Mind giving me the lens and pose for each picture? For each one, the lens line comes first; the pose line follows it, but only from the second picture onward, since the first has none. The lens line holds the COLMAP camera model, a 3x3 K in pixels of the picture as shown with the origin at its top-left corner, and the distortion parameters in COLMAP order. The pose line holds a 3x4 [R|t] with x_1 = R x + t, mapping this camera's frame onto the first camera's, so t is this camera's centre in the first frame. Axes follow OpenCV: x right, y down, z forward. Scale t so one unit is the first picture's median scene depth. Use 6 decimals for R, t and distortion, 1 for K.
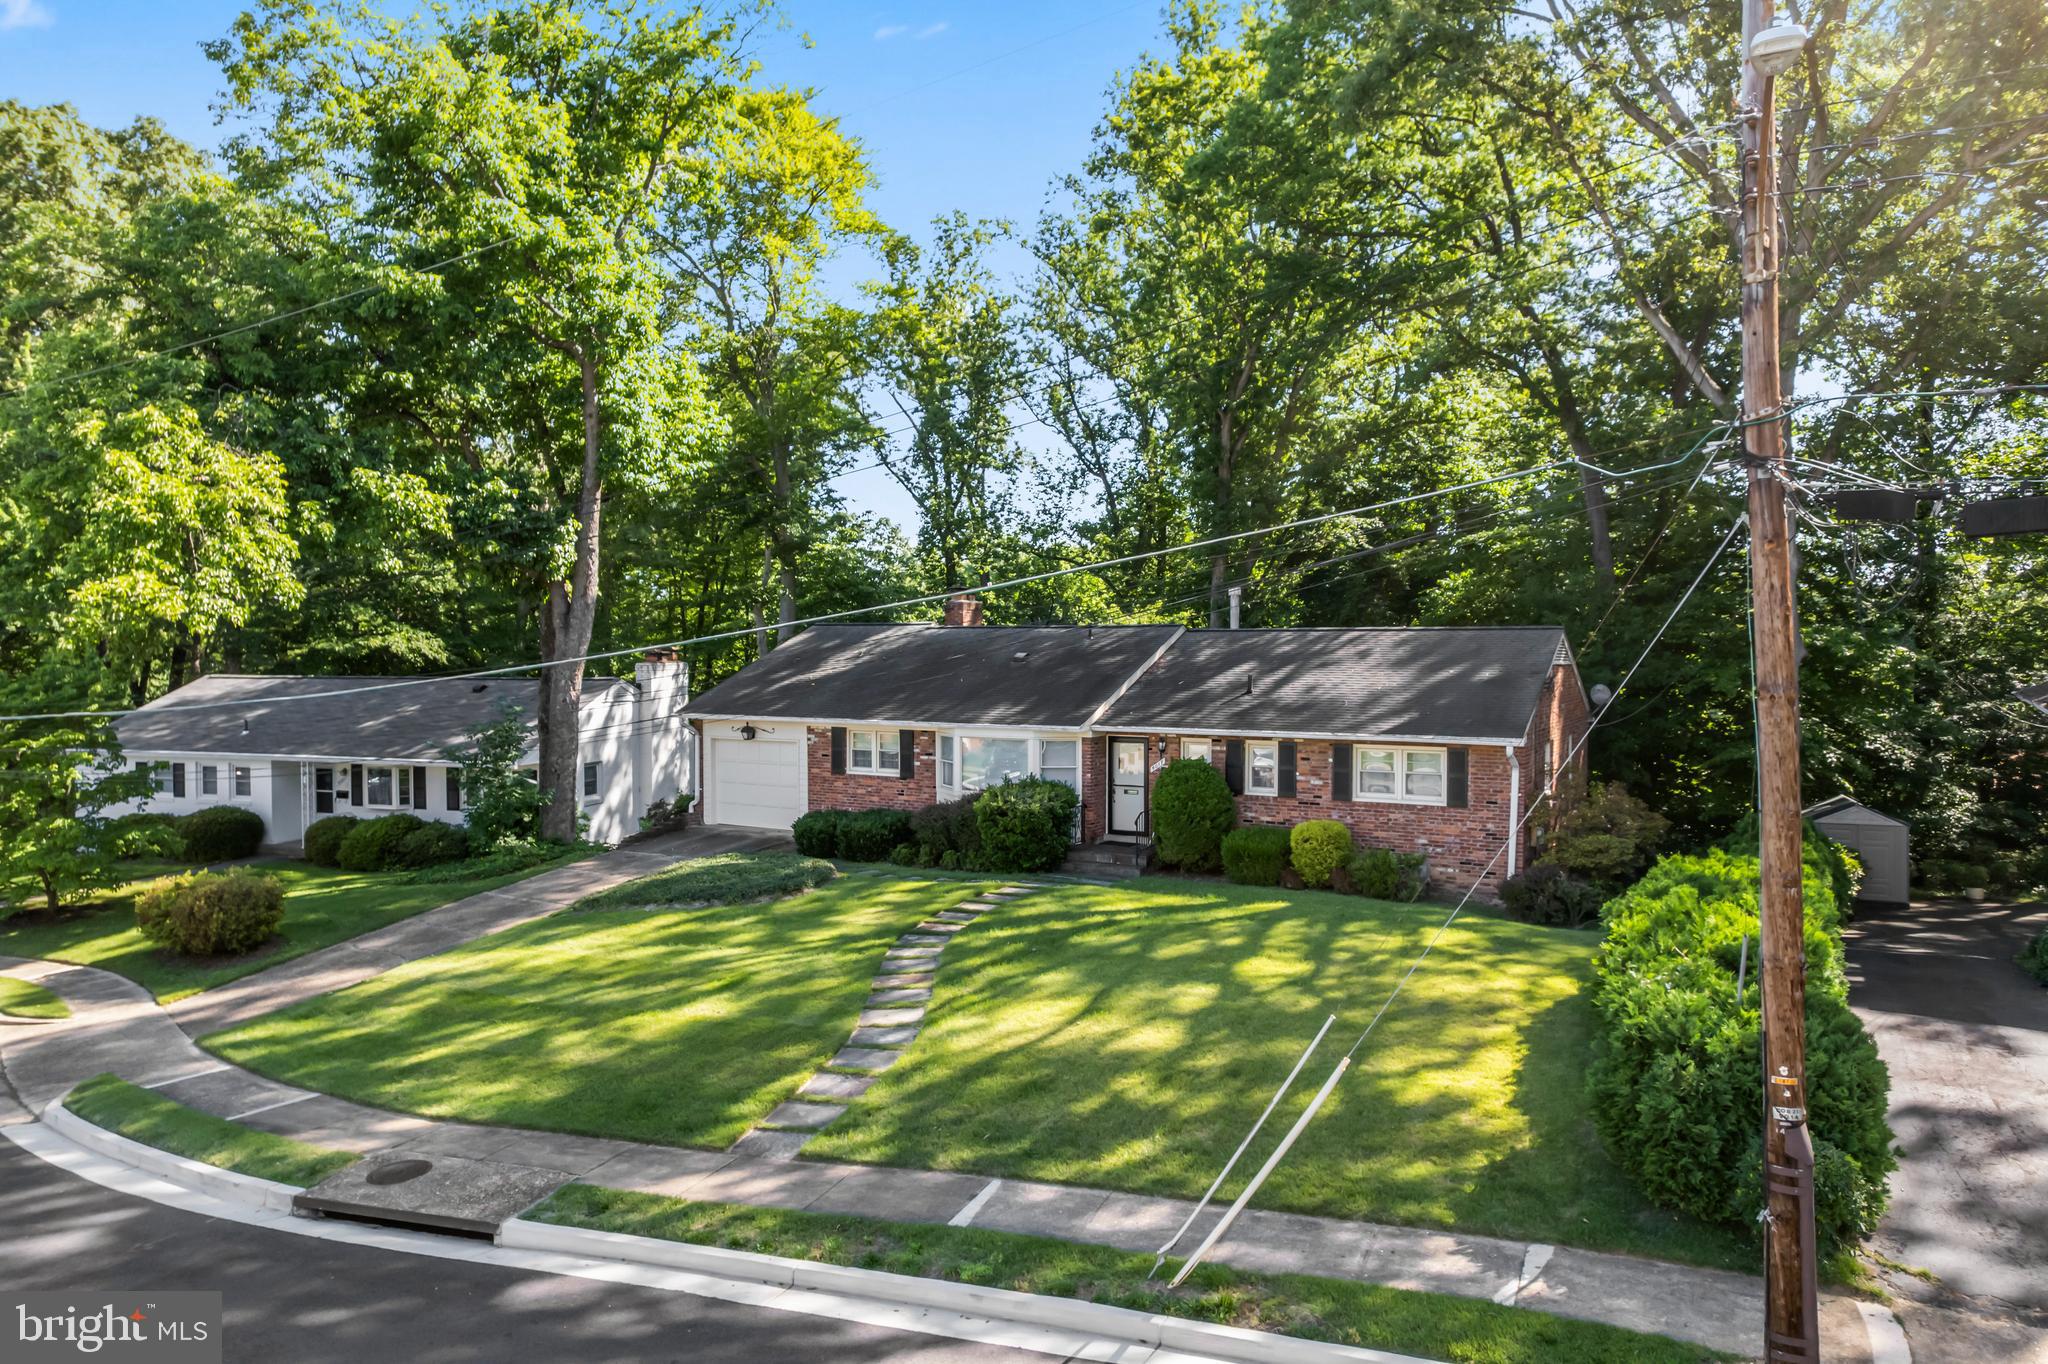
lens RADIAL K [[1315.8, 0, 1030.3], [0, 1315.8, 708.3], [0, 0, 1]] dist [-0.089327, 0.088194]
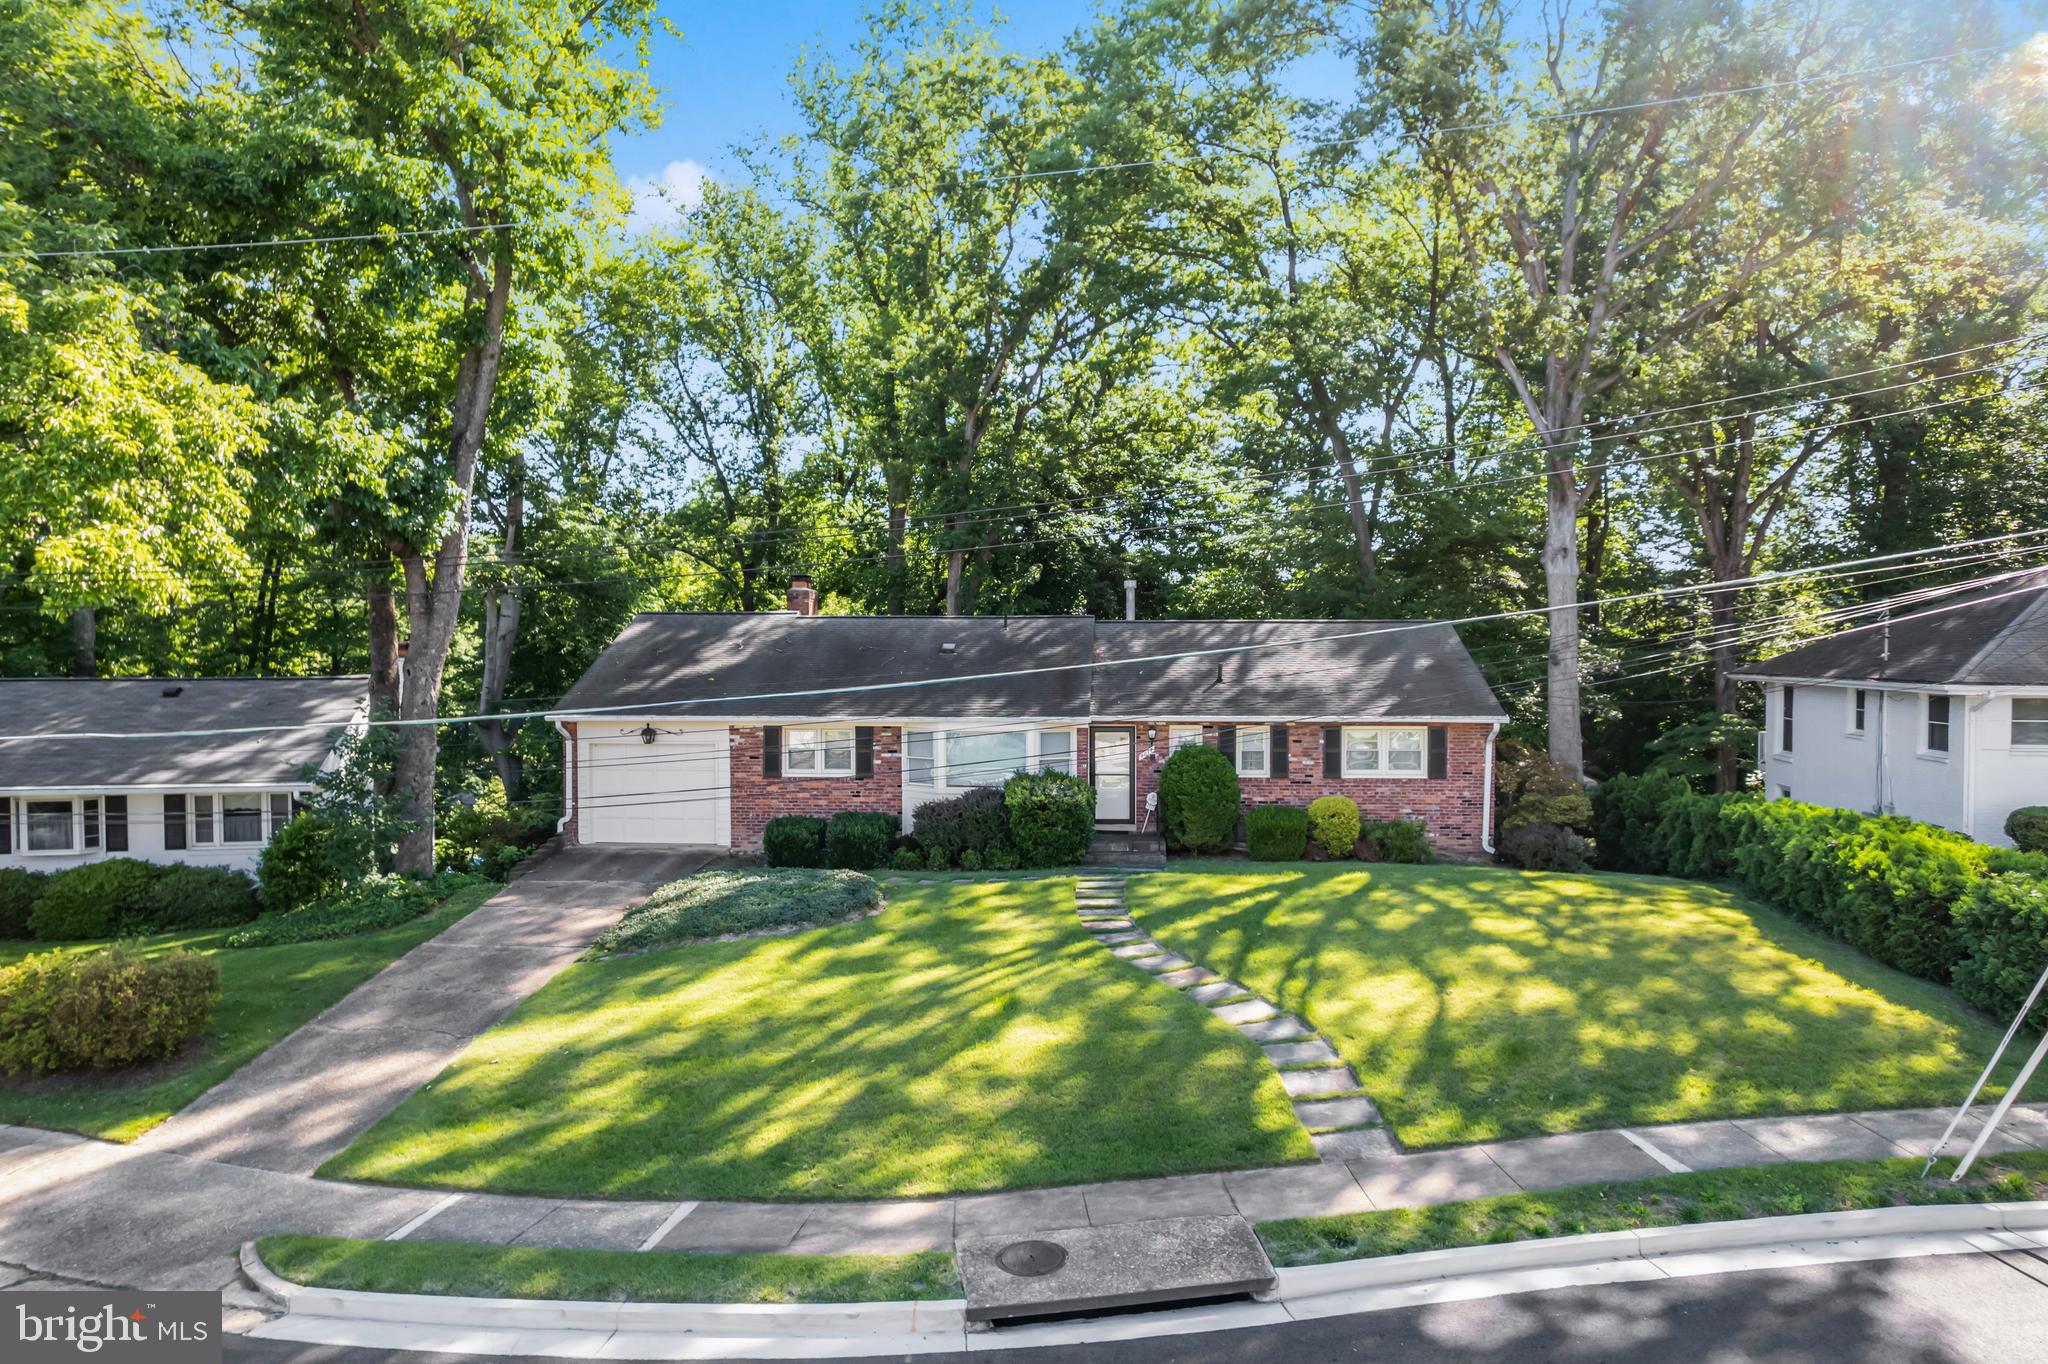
lens RADIAL K [[1315.8, 0, 1030.3], [0, 1315.8, 708.3], [0, 0, 1]] dist [-0.089327, 0.088194]
pose [[0.896925, -0.022108, 0.441629, -0.679257], [0.020368, 0.999755, 0.008683, -0.003353], [-0.441713, 0.001207, 0.897156, 0.193795]]
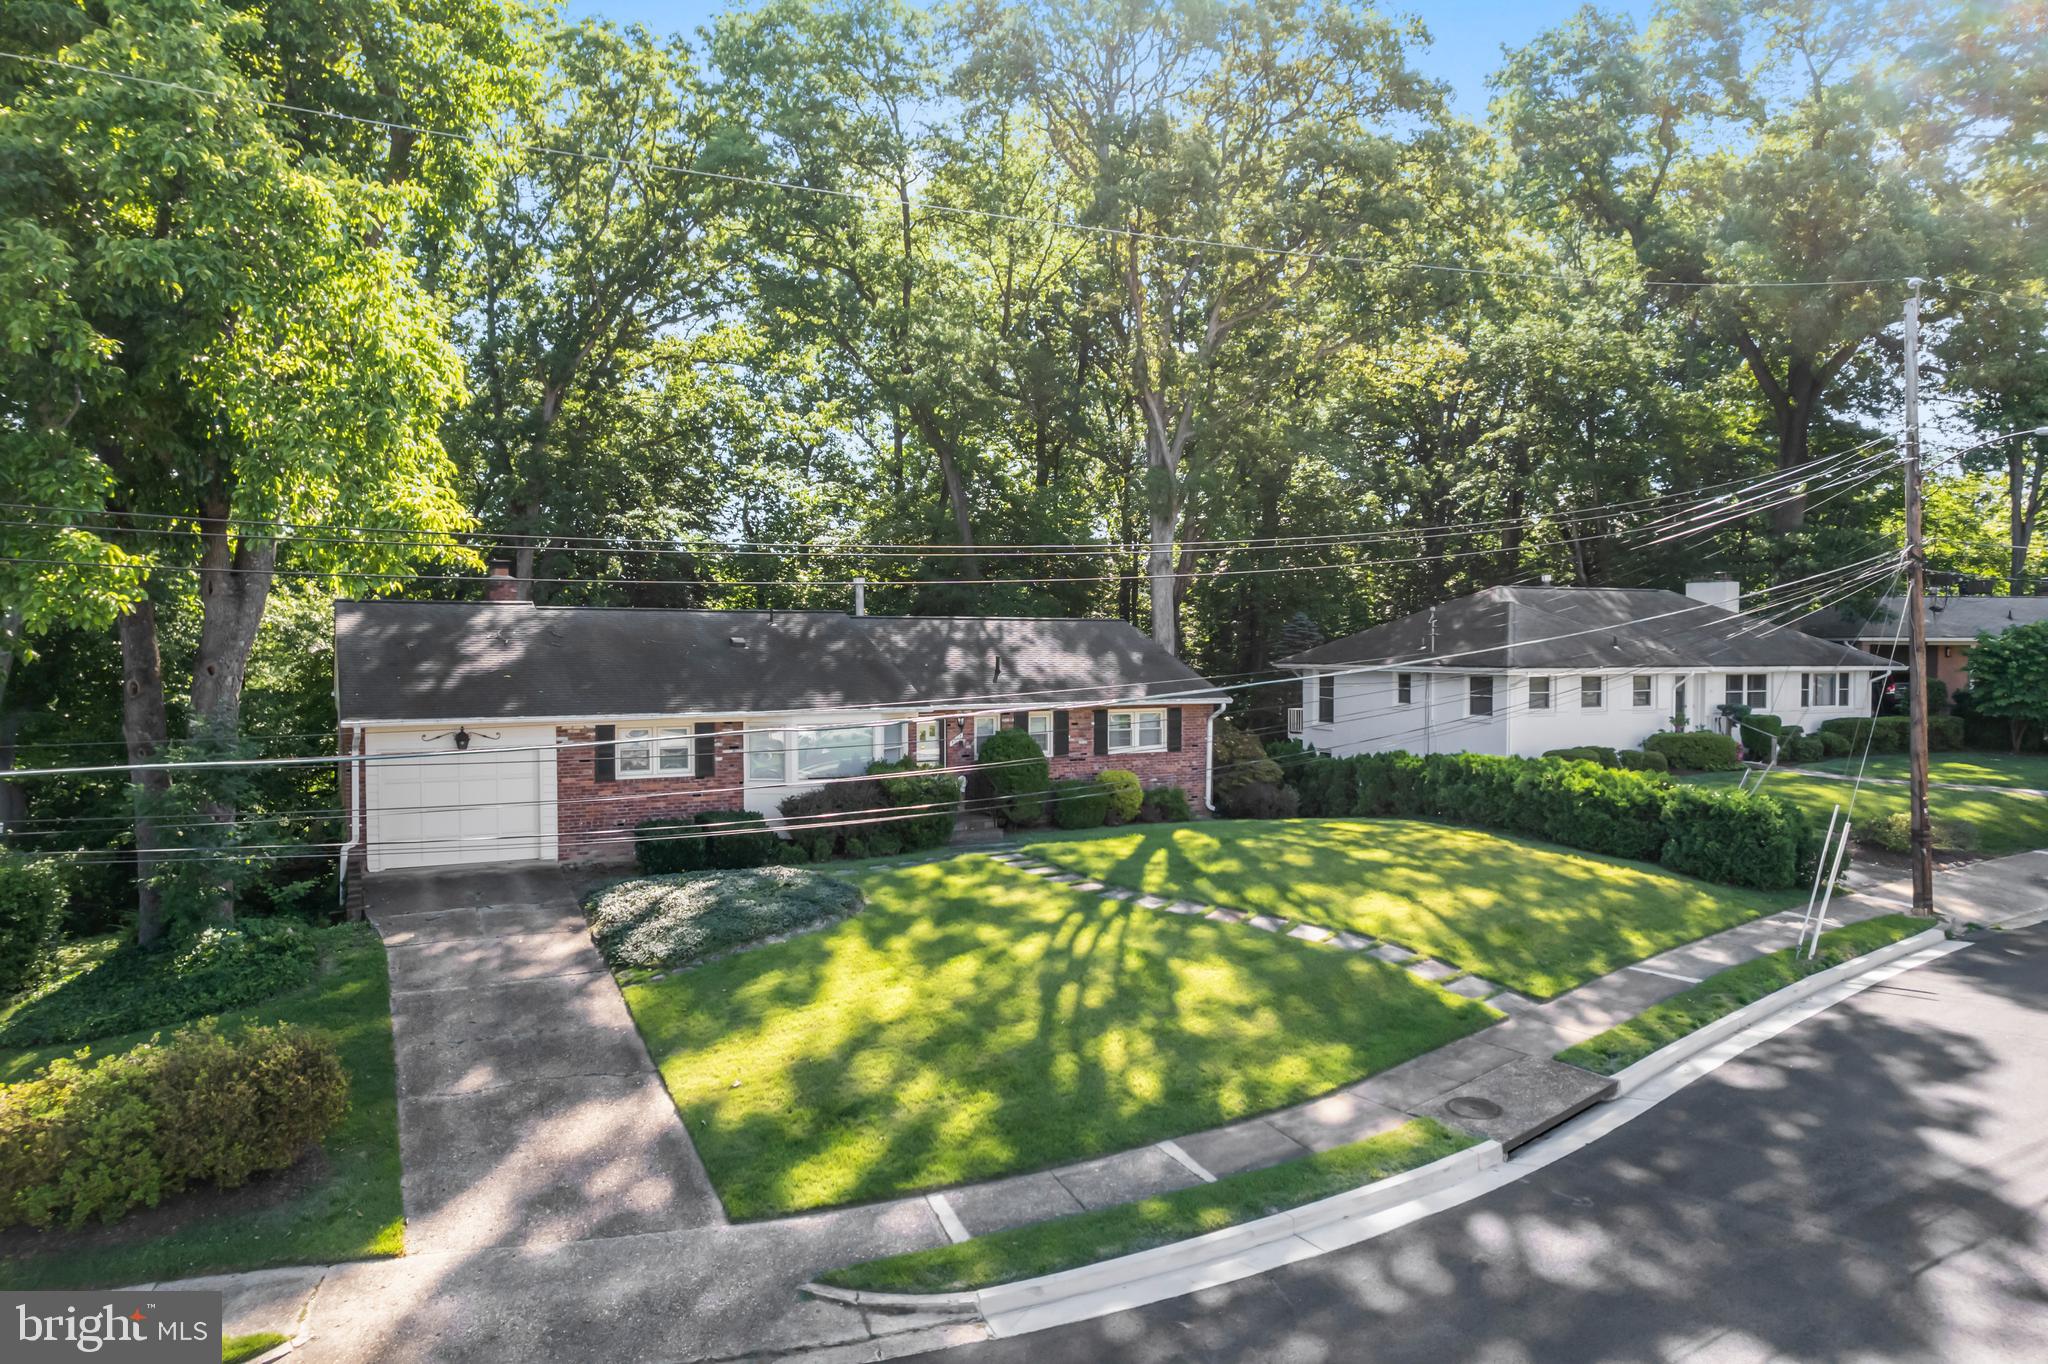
lens RADIAL K [[1315.8, 0, 1030.3], [0, 1315.8, 708.3], [0, 0, 1]] dist [-0.089327, 0.088194]
pose [[0.508982, -0.041849, 0.859759, -1.272197], [0.037692, 0.998943, 0.026310, -0.014171], [-0.859951, 0.019015, 0.510022, 0.604476]]
